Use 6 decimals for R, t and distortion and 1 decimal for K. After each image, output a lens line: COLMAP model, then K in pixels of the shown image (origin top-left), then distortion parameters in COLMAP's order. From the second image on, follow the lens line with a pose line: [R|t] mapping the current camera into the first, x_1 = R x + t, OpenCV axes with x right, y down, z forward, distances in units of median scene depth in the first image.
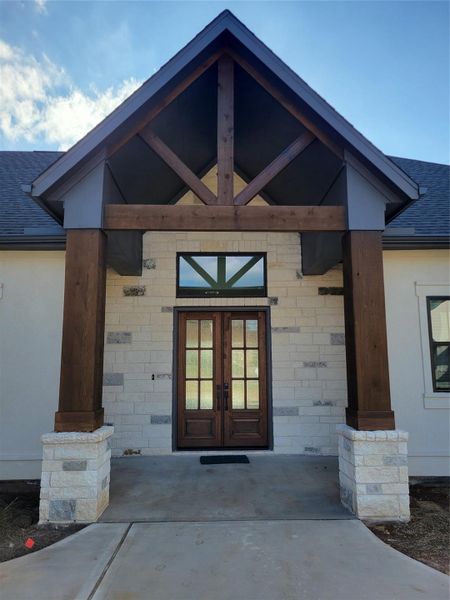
lens RADIAL K [[456.0, 0, 225.0], [0, 456.0, 300.0], [0, 0, 1]] dist [0.040327, -0.006385]
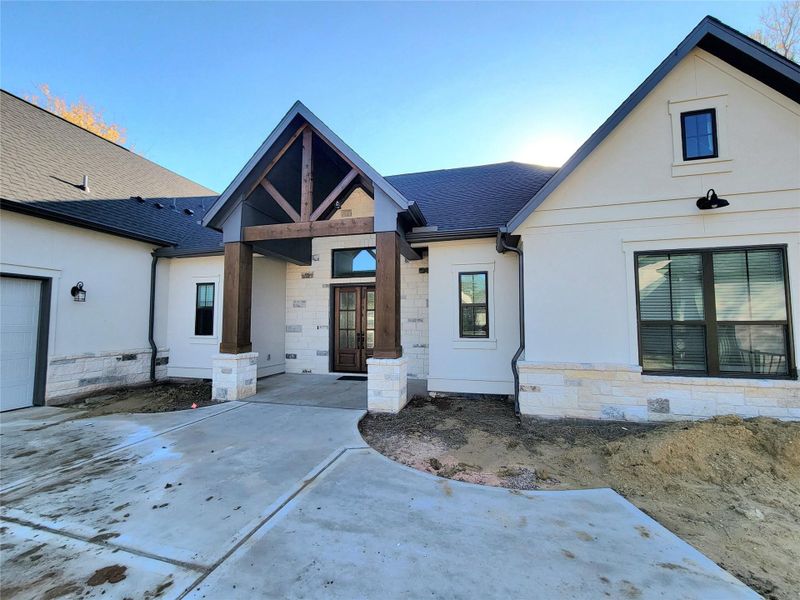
lens RADIAL K [[330.6, 0, 399.7], [0, 330.6, 303.0], [0, 0, 1]] dist [-0.001901, -0.000285]
pose [[0.961350, -0.011235, -0.275100, 0.455826], [0.032016, 0.996950, 0.071169, 0.006677], [0.273462, -0.077226, 0.958778, -0.047773]]
